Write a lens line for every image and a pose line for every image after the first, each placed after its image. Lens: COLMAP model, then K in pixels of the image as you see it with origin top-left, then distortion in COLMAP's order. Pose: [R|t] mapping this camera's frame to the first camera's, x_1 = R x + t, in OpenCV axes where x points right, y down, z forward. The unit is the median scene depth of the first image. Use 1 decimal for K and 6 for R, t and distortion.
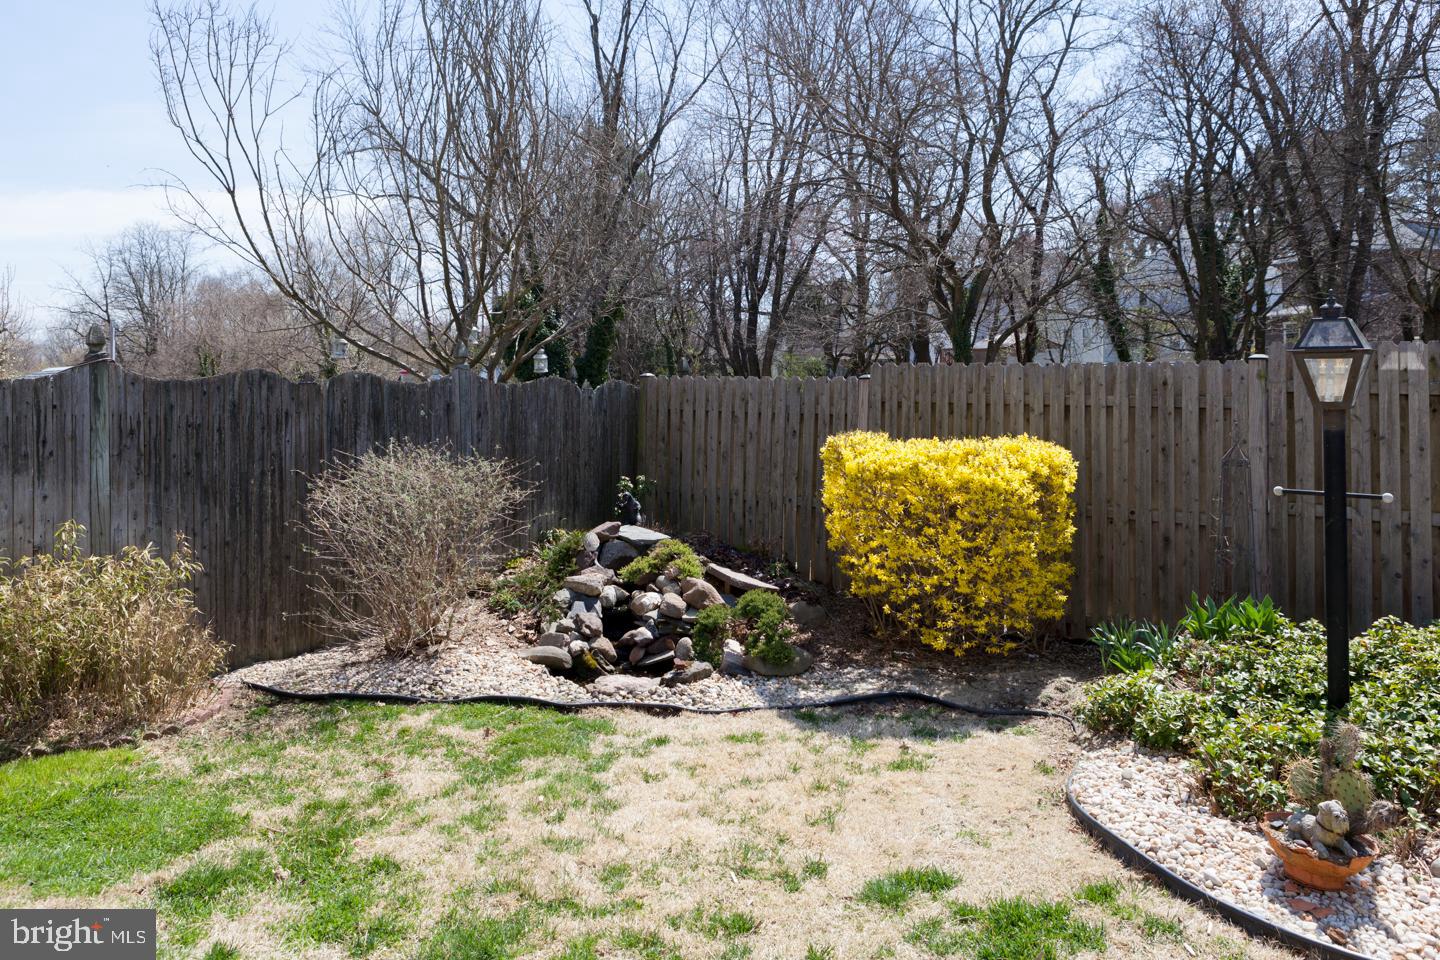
lens RADIAL K [[1043.1, 0, 720.0], [0, 1043.1, 480.0], [0, 0, 1]] dist [-0.007707, 0.000122]
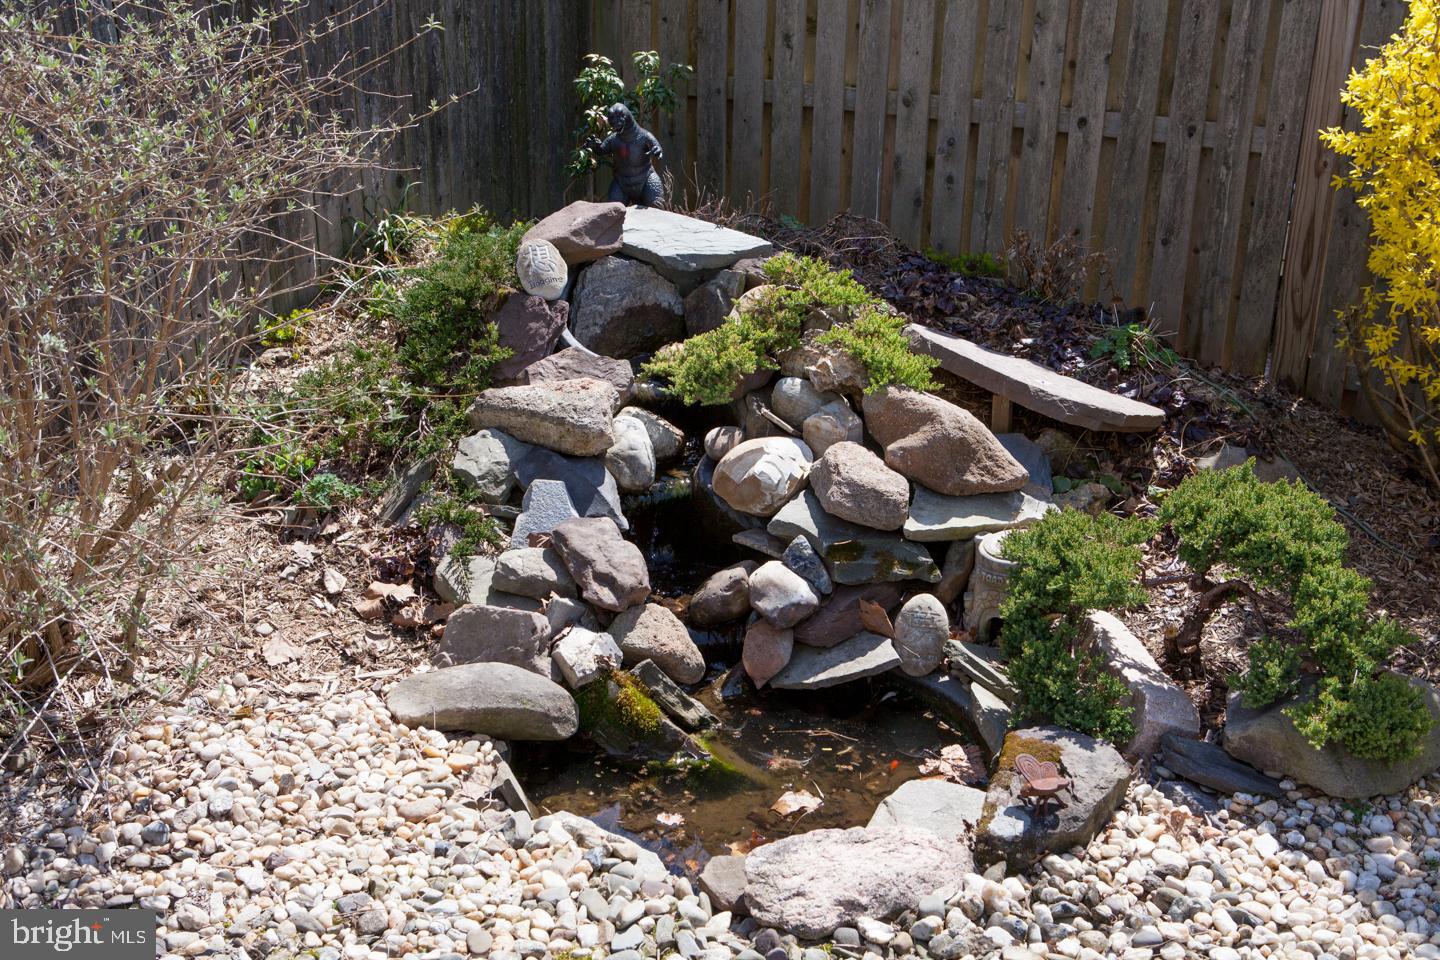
lens RADIAL K [[1368.3, 0, 720.0], [0, 1368.3, 480.0], [0, 0, 1]] dist [-0.014238, 0.002019]
pose [[0.982056, -0.065244, 0.176945, -0.158473], [0.007410, 0.950875, 0.309486, -0.009742], [-0.188445, -0.302621, 0.934296, 0.614664]]
